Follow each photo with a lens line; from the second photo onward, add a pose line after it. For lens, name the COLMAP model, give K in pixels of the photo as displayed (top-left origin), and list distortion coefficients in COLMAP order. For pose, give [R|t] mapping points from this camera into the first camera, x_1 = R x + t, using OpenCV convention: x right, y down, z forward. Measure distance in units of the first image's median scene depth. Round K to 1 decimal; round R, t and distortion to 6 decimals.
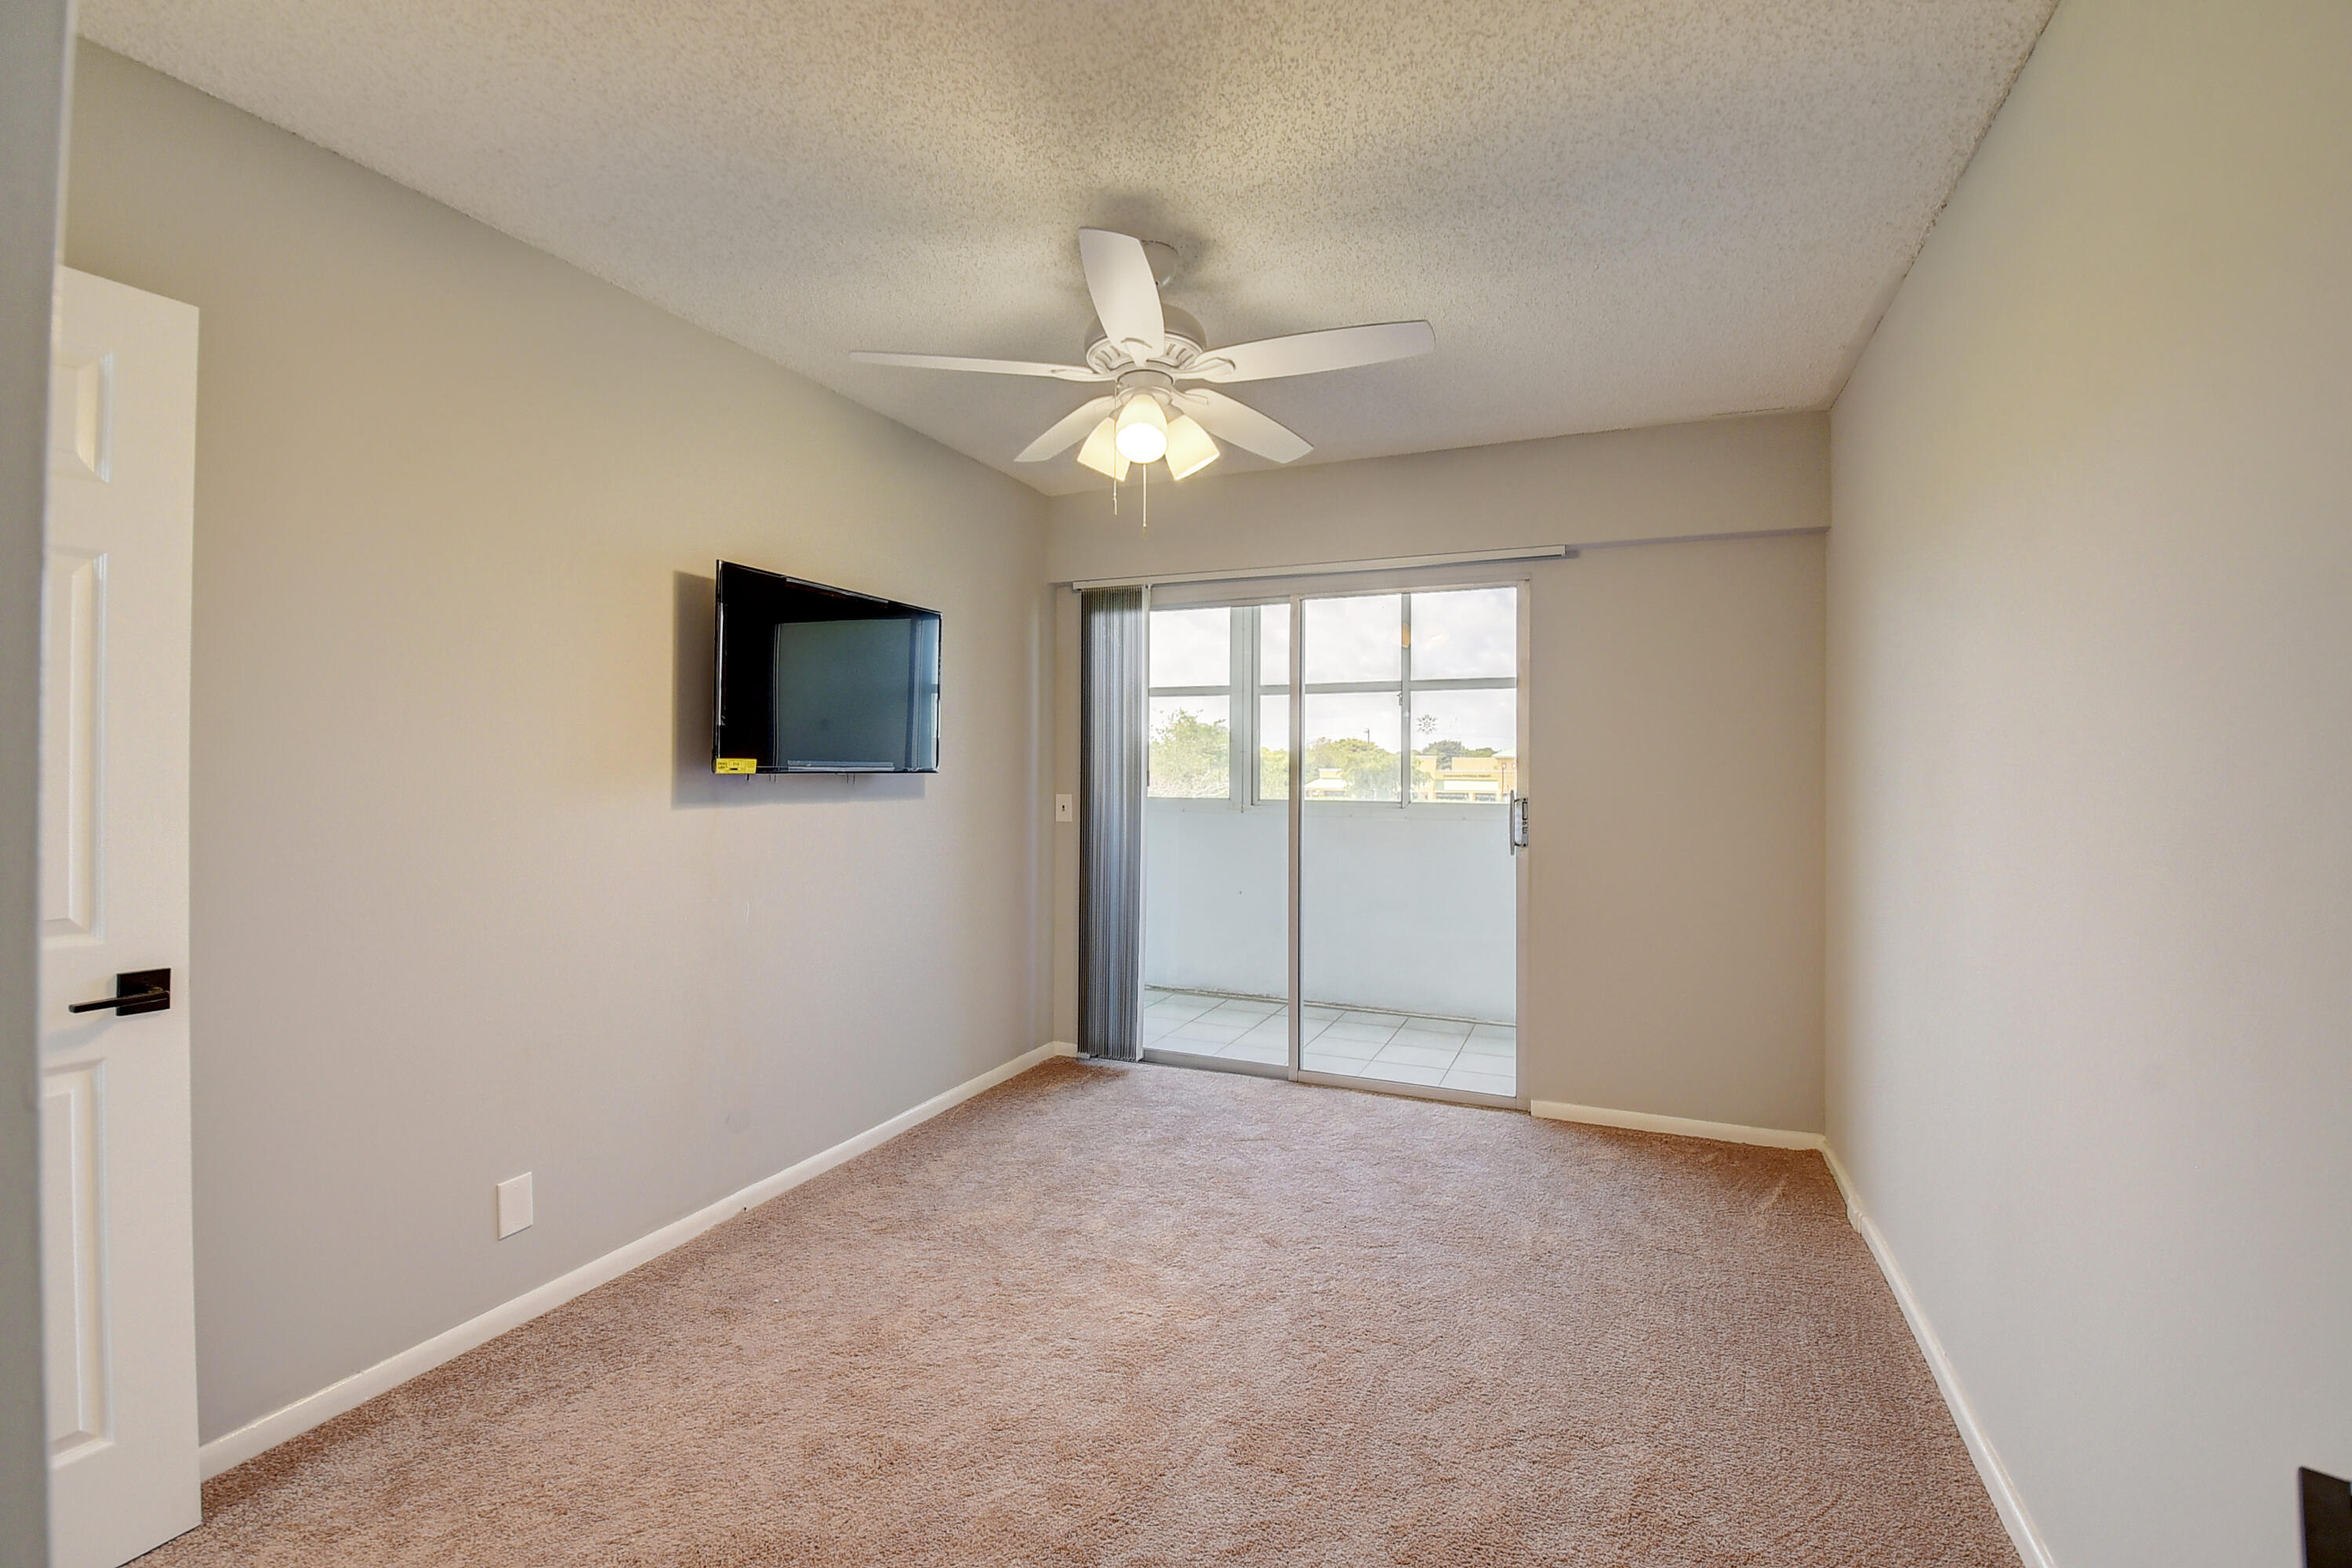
lens RADIAL K [[1059.6, 0, 1179.8], [0, 1059.6, 766.9], [0, 0, 1]] dist [0.003510, -0.005941]
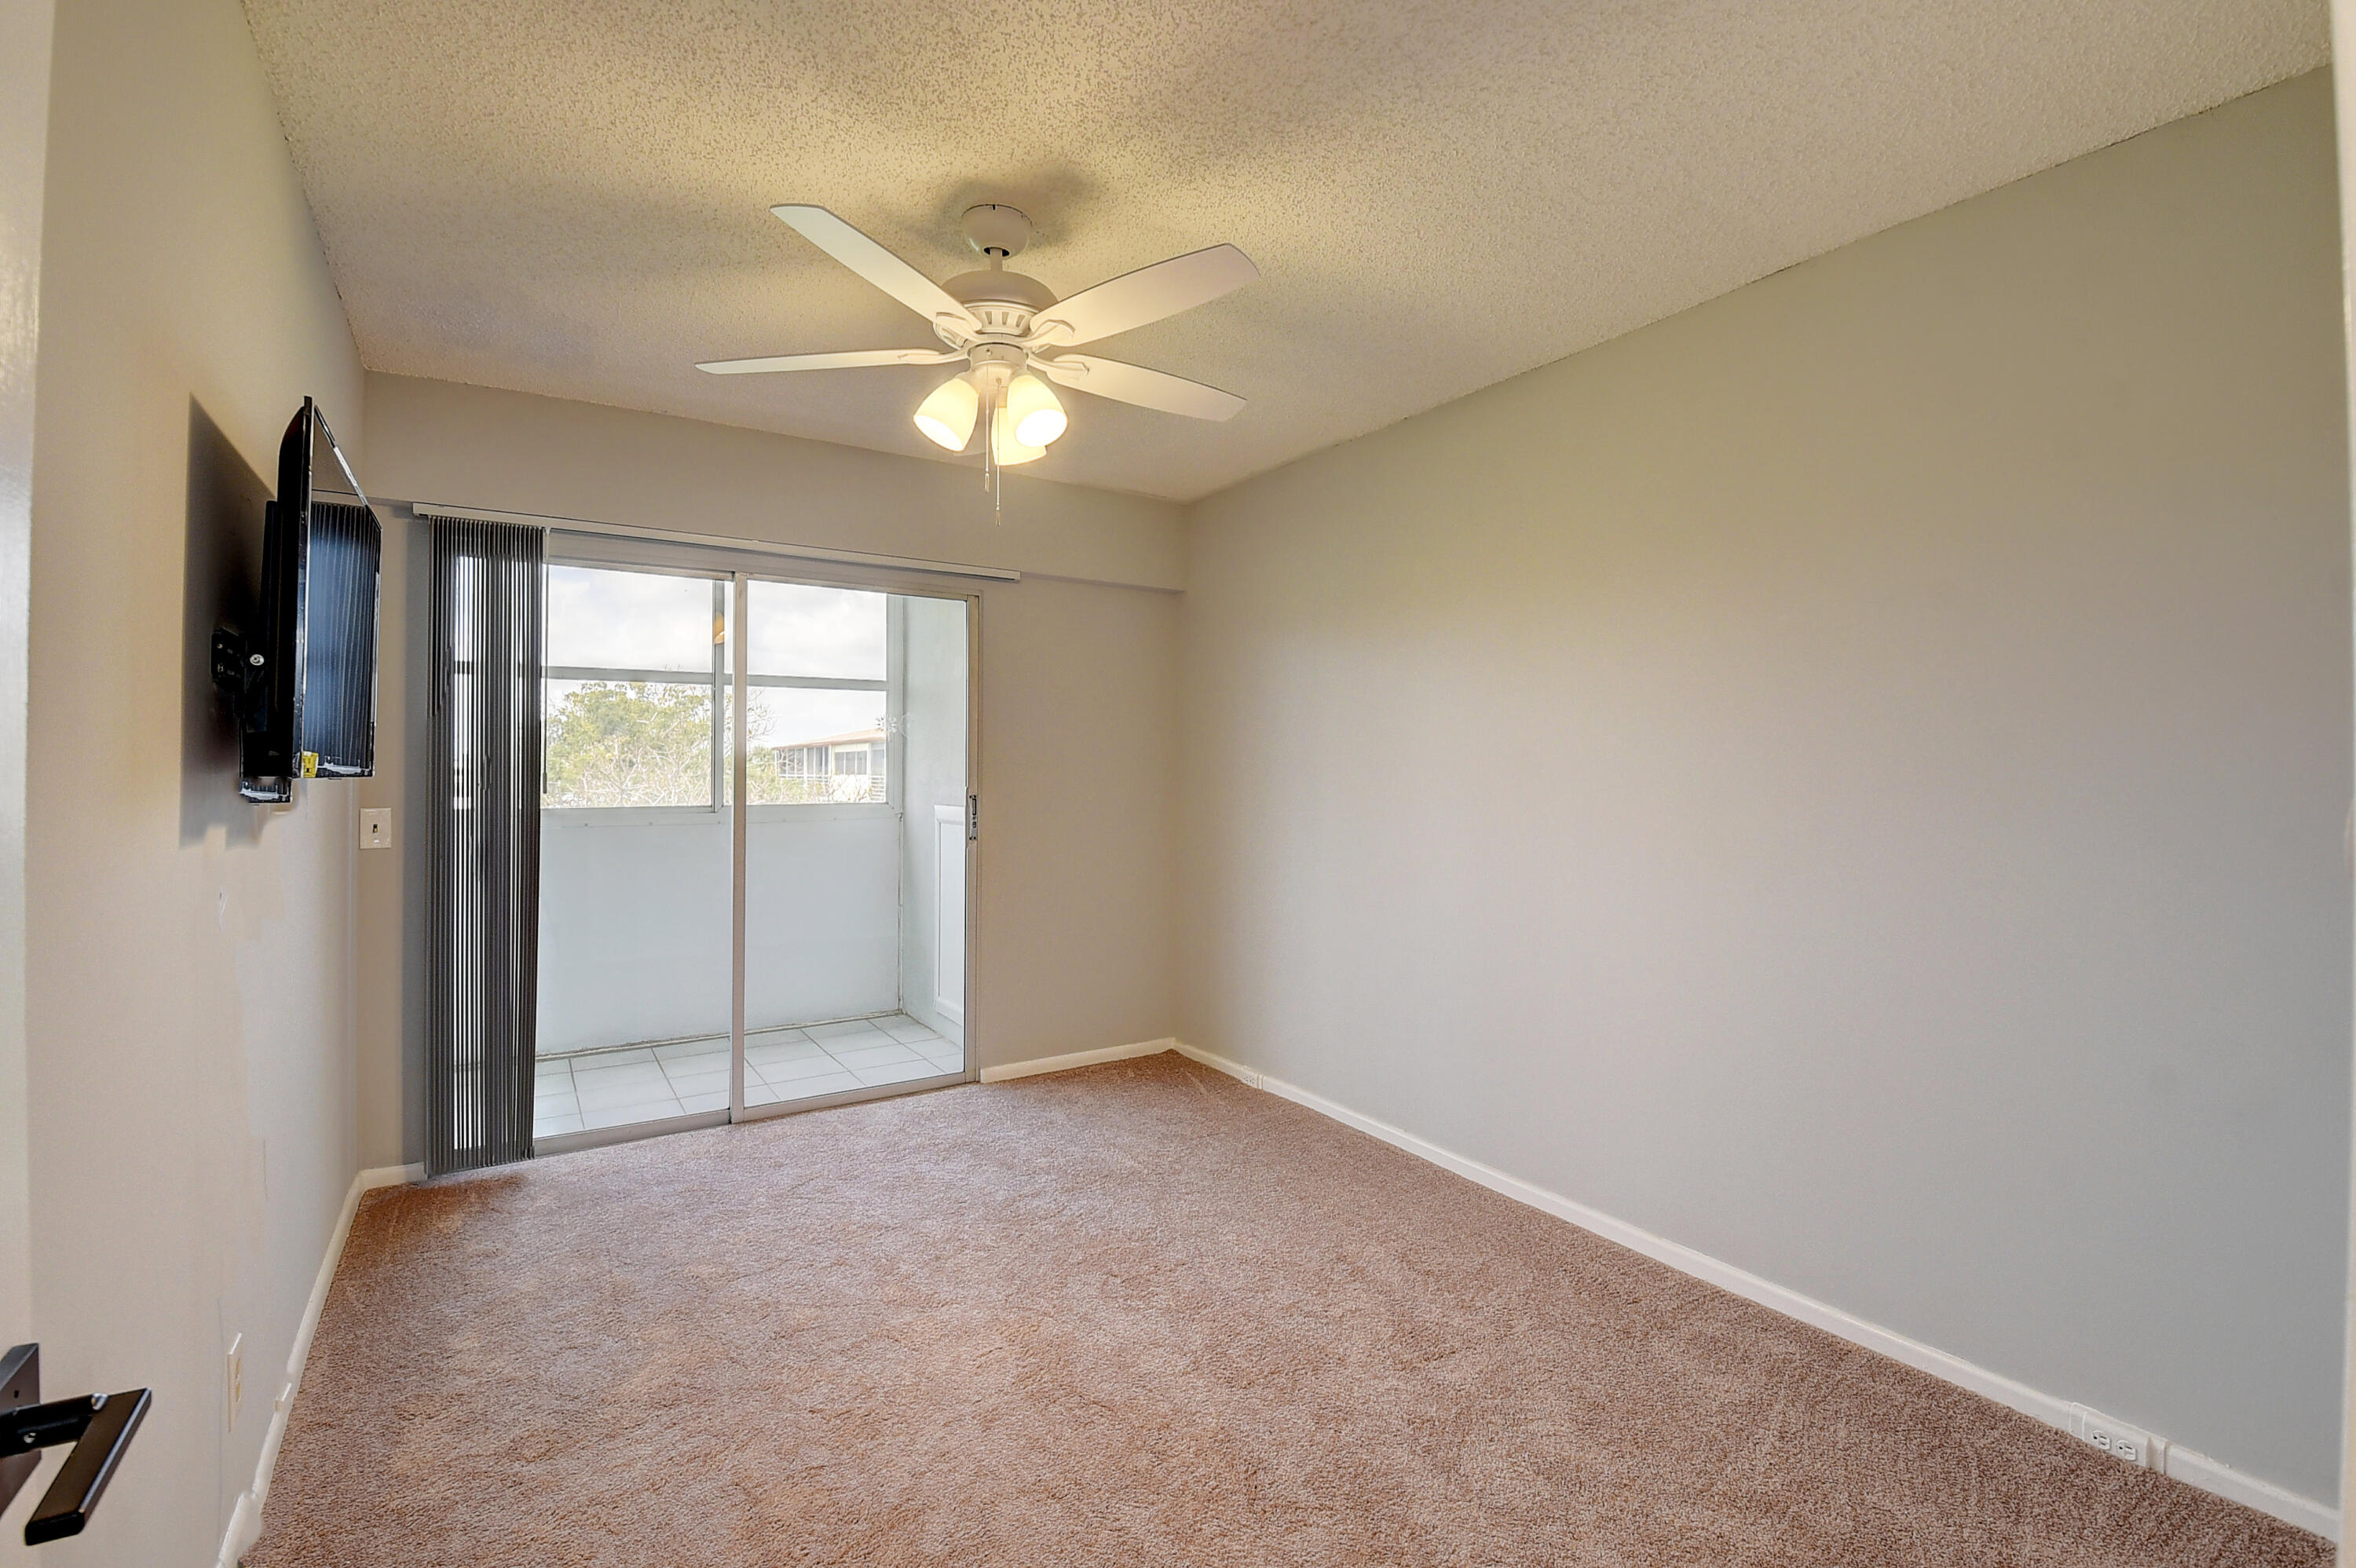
lens RADIAL K [[1061.3, 0, 1172.4], [0, 1061.3, 770.7], [0, 0, 1]] dist [0.003510, -0.005941]
pose [[0.551901, -0.003975, 0.833900, -0.456284], [0.003492, 0.999991, 0.002456, 0.002075], [-0.833902, 0.001557, 0.551910, 0.218475]]
